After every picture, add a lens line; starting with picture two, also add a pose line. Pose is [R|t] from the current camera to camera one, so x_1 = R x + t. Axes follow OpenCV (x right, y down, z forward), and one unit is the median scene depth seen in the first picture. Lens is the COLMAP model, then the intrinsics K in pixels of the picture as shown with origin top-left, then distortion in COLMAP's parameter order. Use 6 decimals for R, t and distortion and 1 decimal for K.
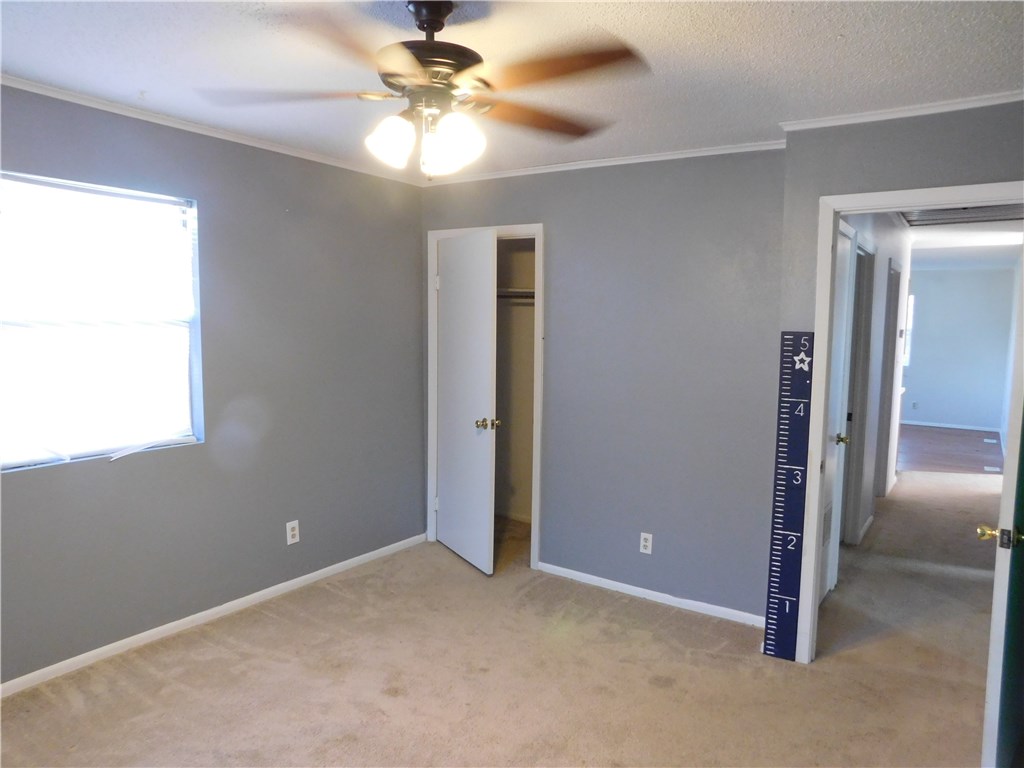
lens RADIAL K [[727.2, 0, 510.2], [0, 727.2, 386.2], [0, 0, 1]] dist [-0.038830, 0.015084]
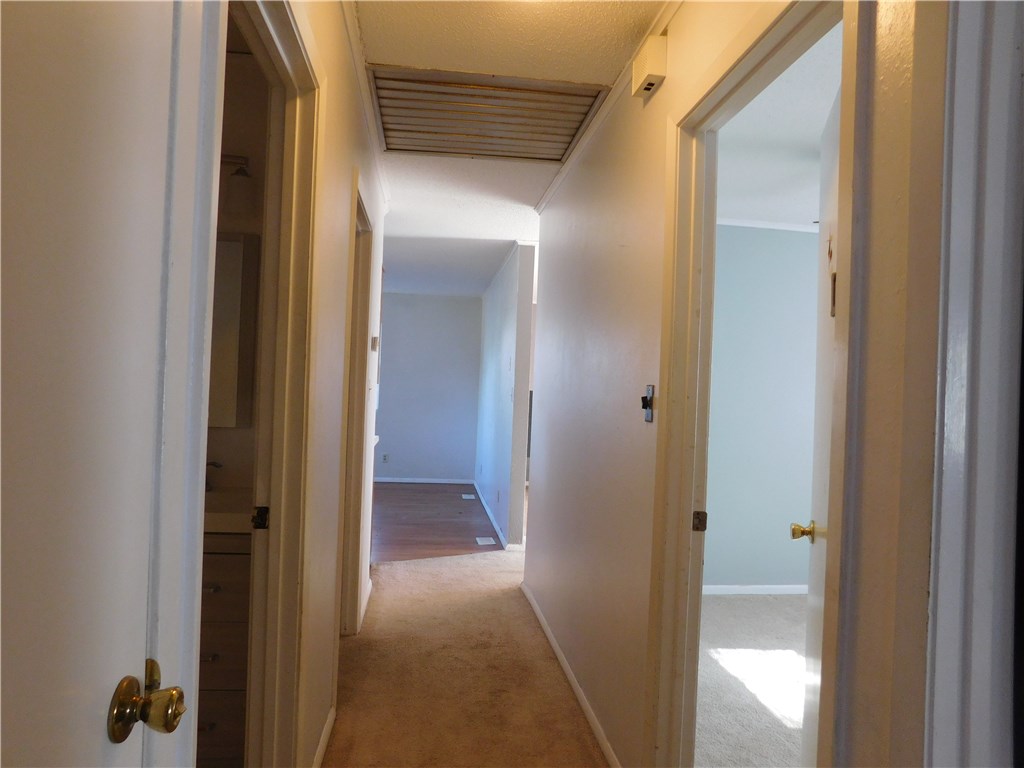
lens RADIAL K [[727.2, 0, 512.5], [0, 727.2, 383.2], [0, 0, 1]] dist [-0.038830, 0.015084]
pose [[0.766727, 0.014364, 0.641812, 0.216087], [0.036289, 0.997181, -0.065671, 0.001824], [-0.640946, 0.073642, 0.764045, 0.412966]]
